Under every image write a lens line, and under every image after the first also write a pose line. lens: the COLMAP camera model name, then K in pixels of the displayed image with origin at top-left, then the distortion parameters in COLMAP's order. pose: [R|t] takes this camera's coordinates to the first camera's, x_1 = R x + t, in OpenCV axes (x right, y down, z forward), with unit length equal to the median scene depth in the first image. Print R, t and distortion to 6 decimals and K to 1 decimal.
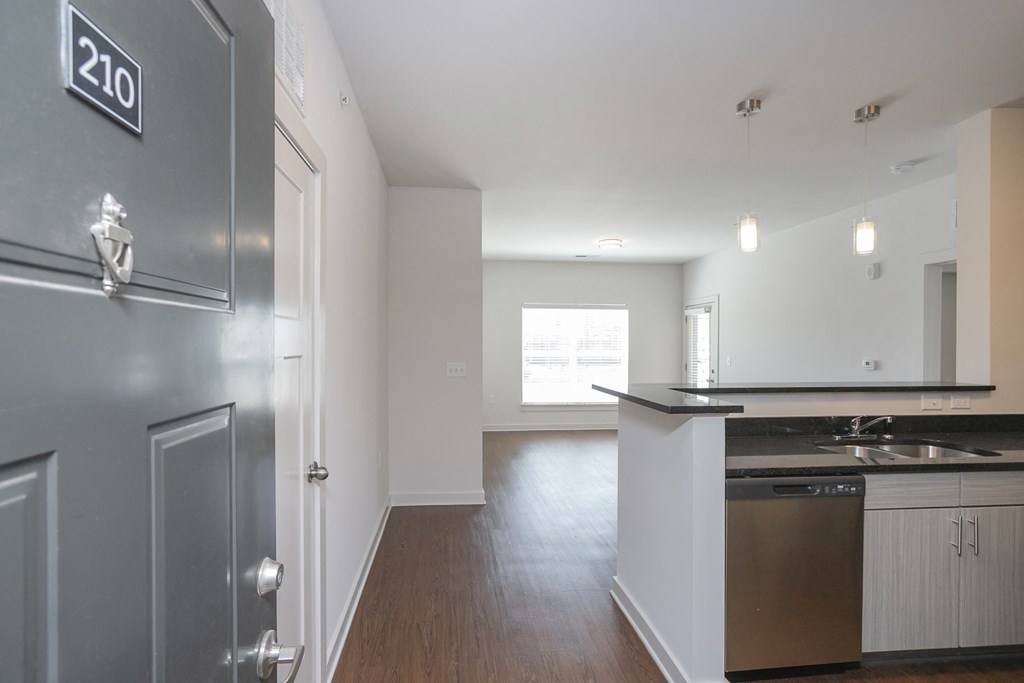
lens RADIAL K [[496.3, 0, 502.3], [0, 496.3, 344.9], [0, 0, 1]] dist [-0.036723, 0.019020]
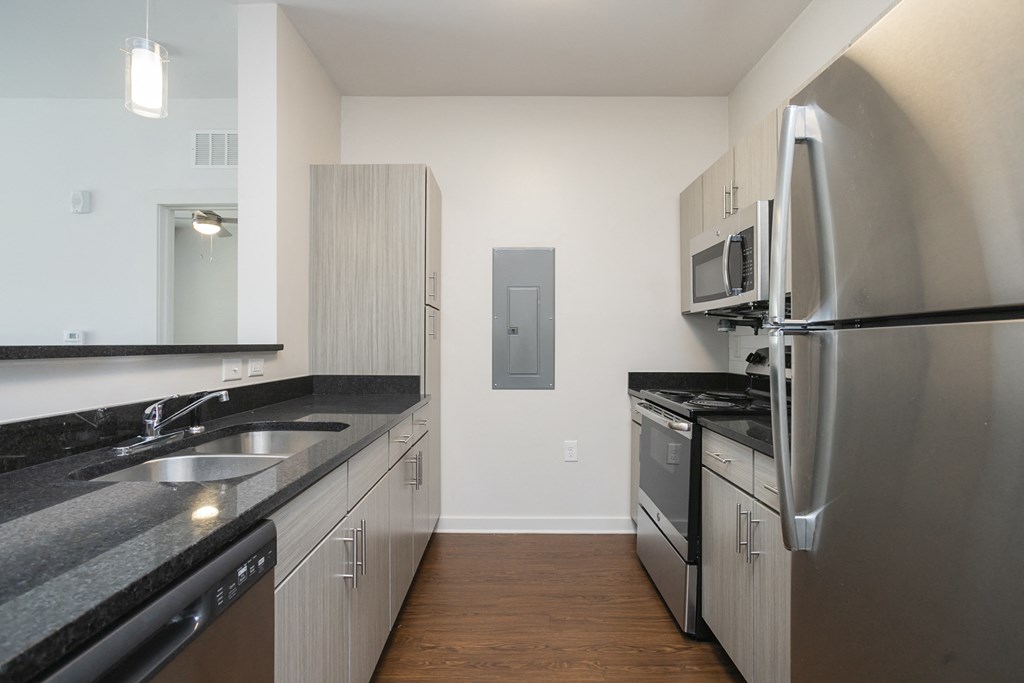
lens RADIAL K [[496.3, 0, 510.0], [0, 496.3, 340.8], [0, 0, 1]] dist [-0.036723, 0.019020]
pose [[0.112598, -0.000414, 0.993641, 0.232445], [0.003481, 0.999994, 0.000022, 0.076994], [-0.993635, 0.003457, 0.112599, 0.519251]]
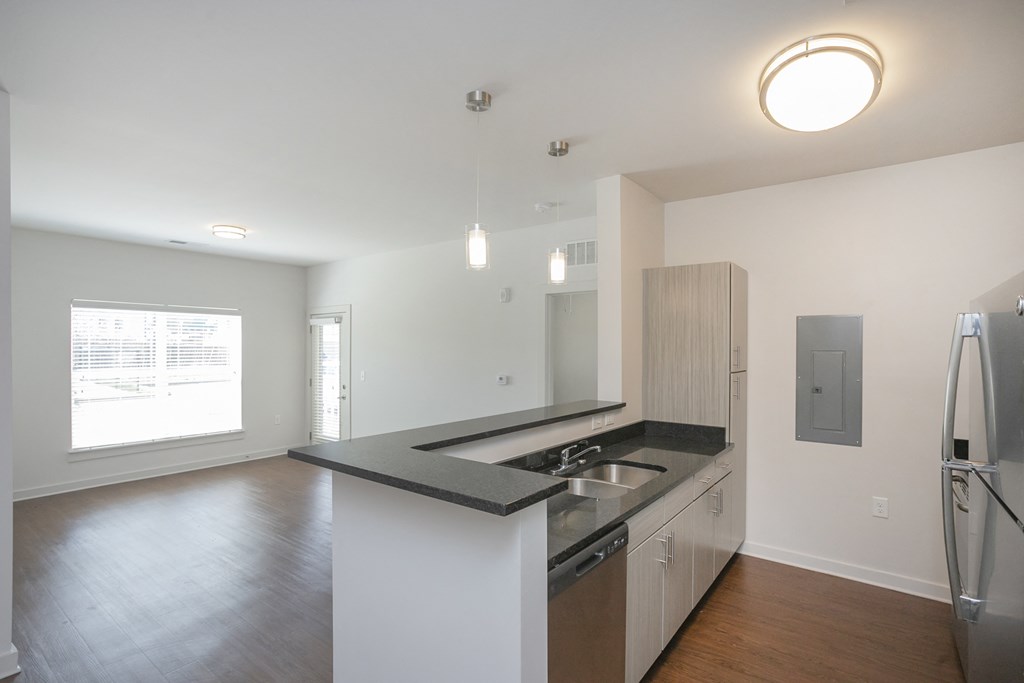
lens RADIAL K [[496.3, 0, 509.7], [0, 496.3, 348.8], [0, 0, 1]] dist [-0.036723, 0.019020]
pose [[0.687939, -0.003383, 0.725760, -0.079115], [0.002009, 0.999994, 0.002756, -0.052268], [-0.725765, -0.000438, 0.687942, 0.352861]]
